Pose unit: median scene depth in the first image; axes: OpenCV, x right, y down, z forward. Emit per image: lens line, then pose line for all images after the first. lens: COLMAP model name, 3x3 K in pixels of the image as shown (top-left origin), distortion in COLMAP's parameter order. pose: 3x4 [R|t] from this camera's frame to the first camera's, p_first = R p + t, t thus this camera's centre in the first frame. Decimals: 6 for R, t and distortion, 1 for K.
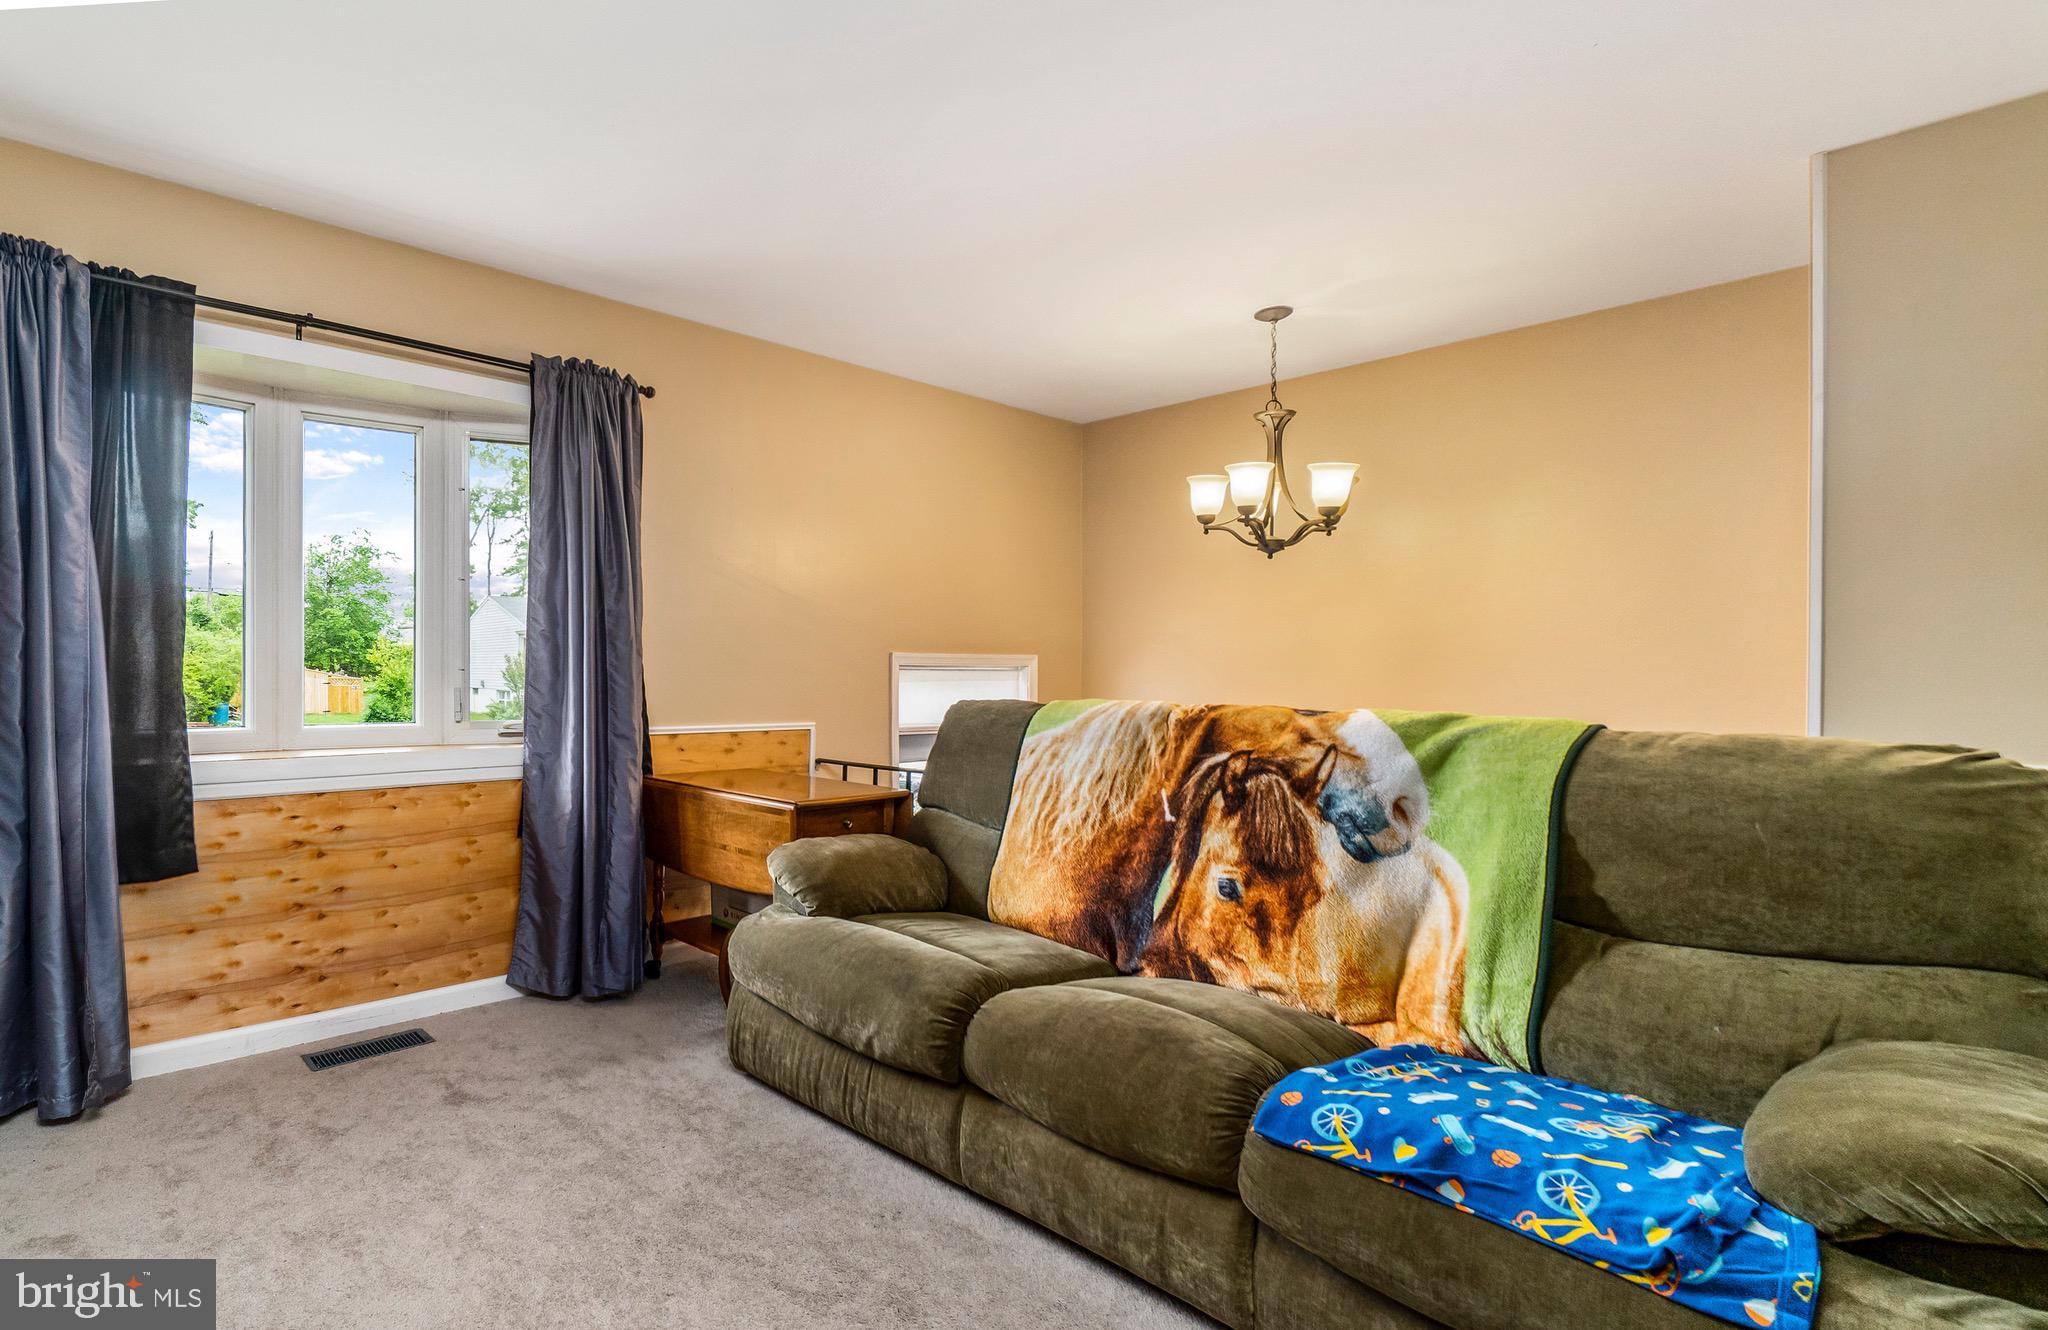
lens RADIAL K [[951.8, 0, 749.7], [0, 951.8, 671.4], [0, 0, 1]] dist [-0.000410, 0.000031]
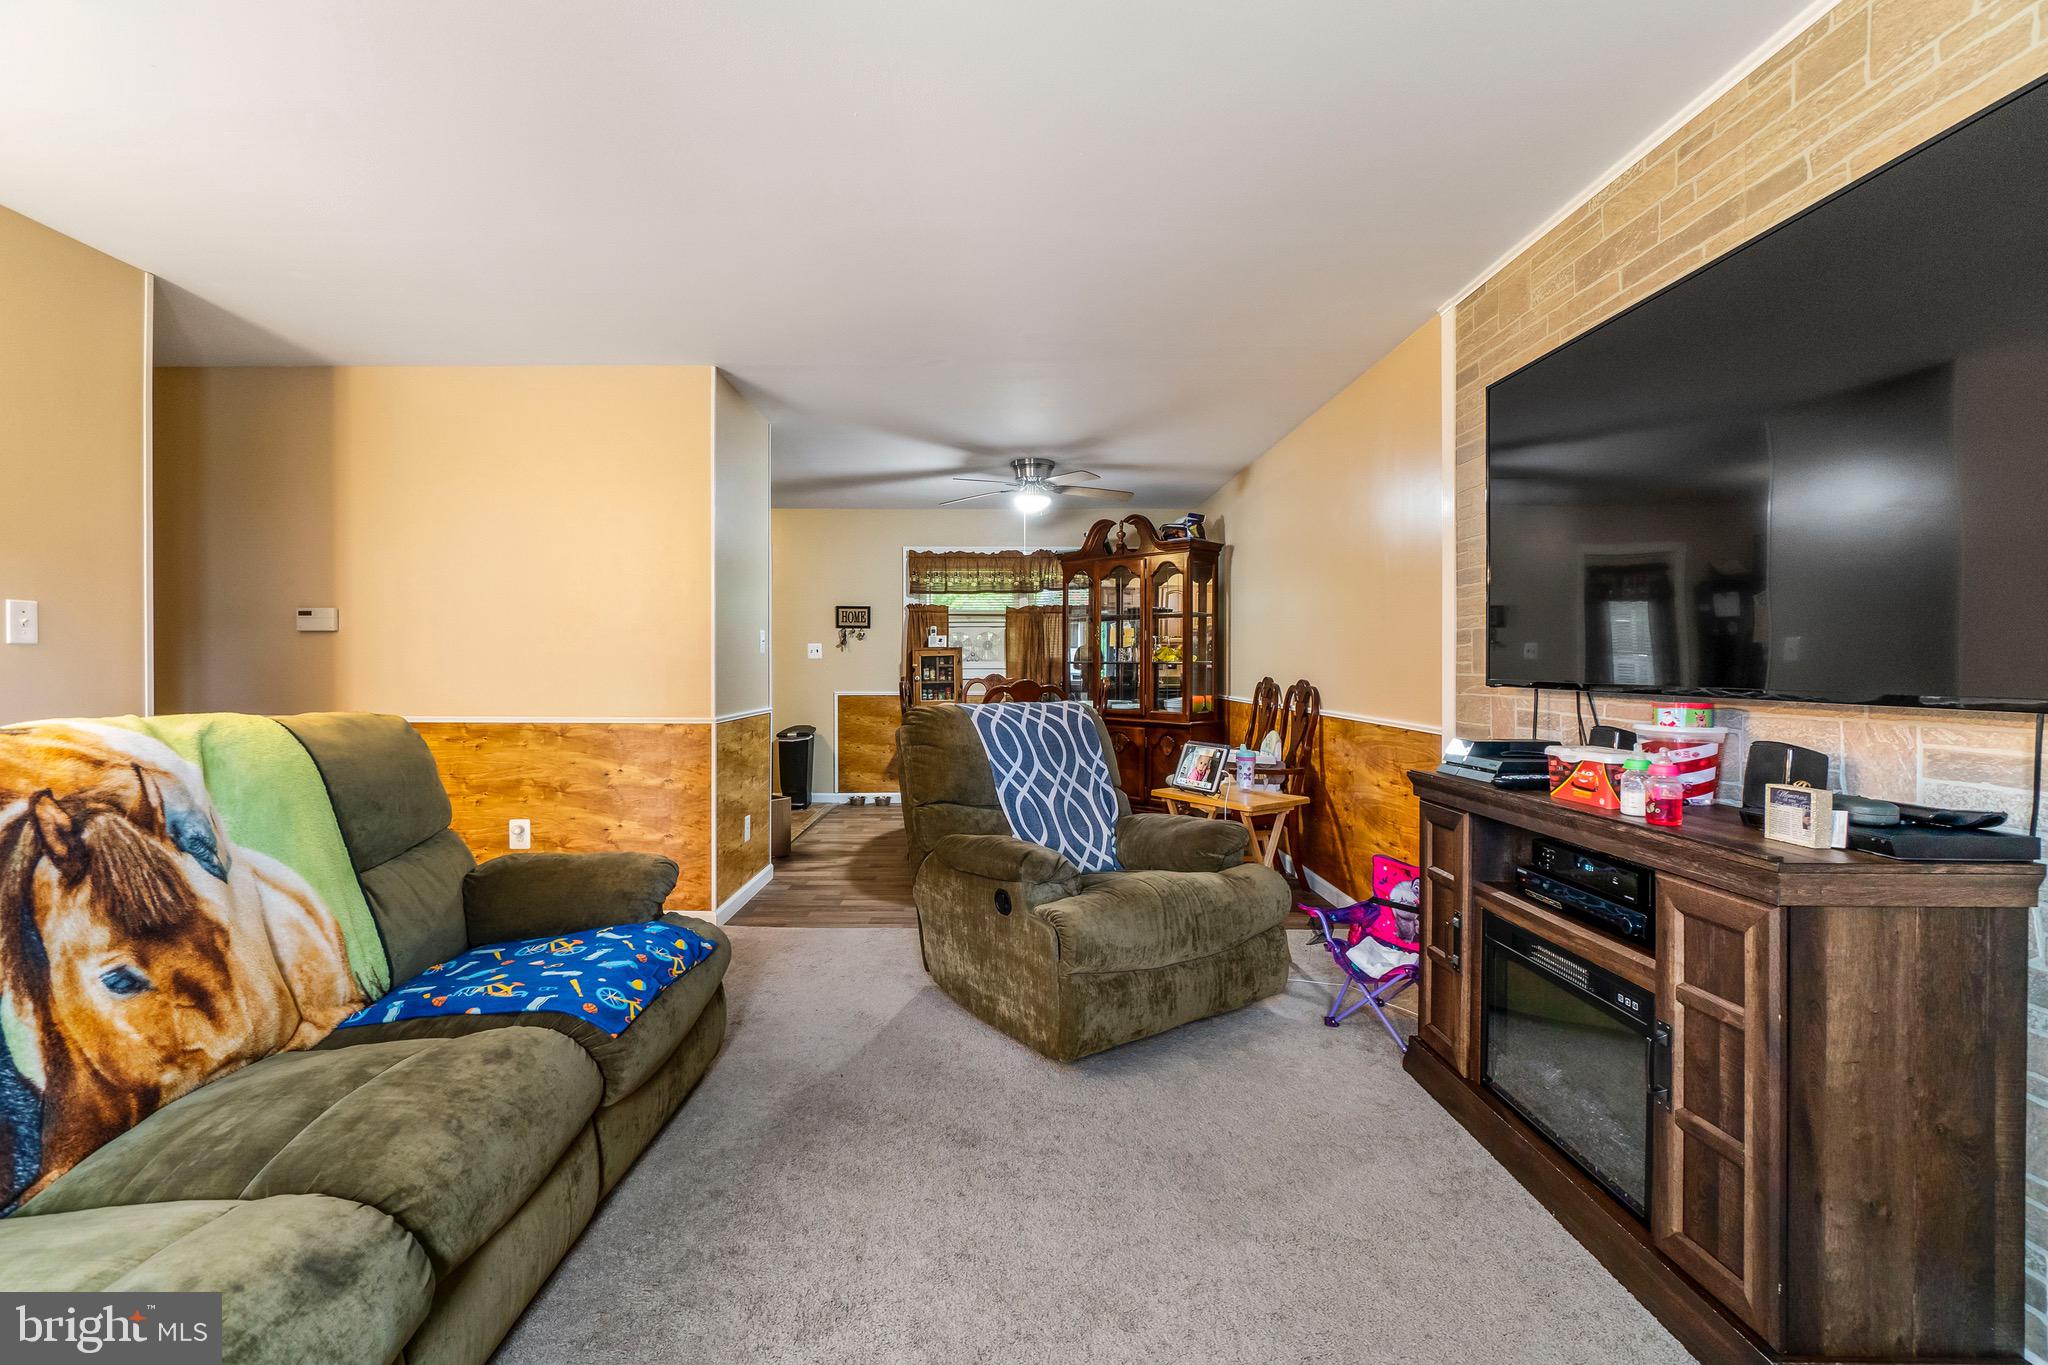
lens RADIAL K [[908.5, 0, 1020.5], [0, 908.5, 662.3], [0, 0, 1]] dist [-0.002404, -0.000158]
pose [[-0.793630, -0.004424, 0.608385, -0.427593], [-0.002717, 0.999989, 0.003726, -0.012942], [-0.608395, 0.001304, -0.793634, 1.110541]]
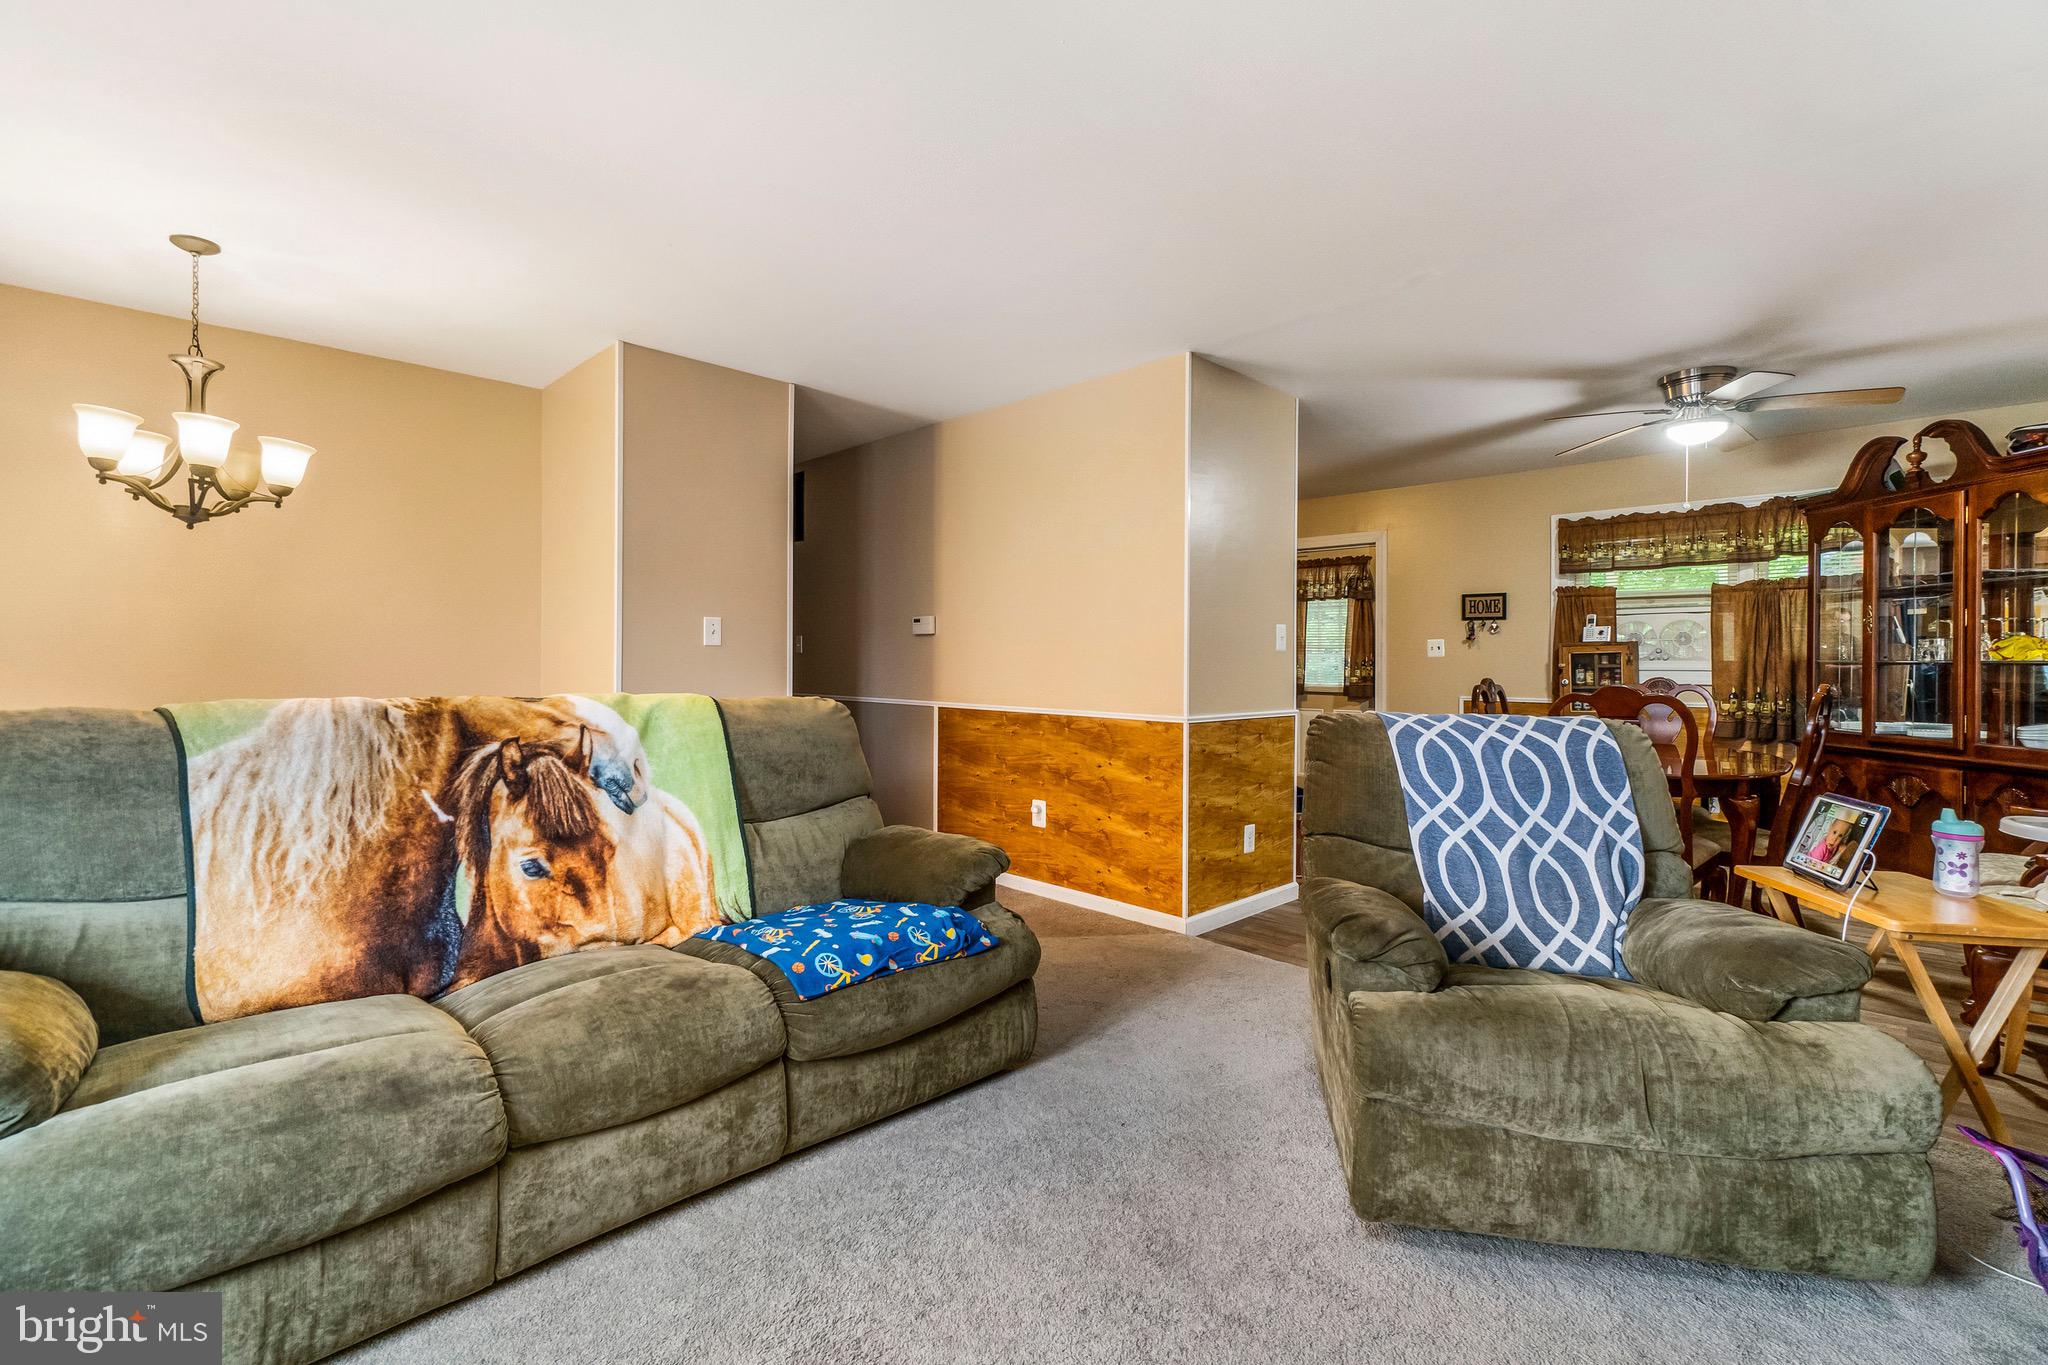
lens RADIAL K [[922.5, 0, 996.3], [0, 922.5, 658.5], [0, 0, 1]] dist [0.000052, 0.000447]
pose [[-0.104337, -0.001967, 0.994540, -0.564141], [-0.002235, 0.999996, 0.001744, -0.008383], [-0.994539, -0.002040, -0.104341, 0.585545]]
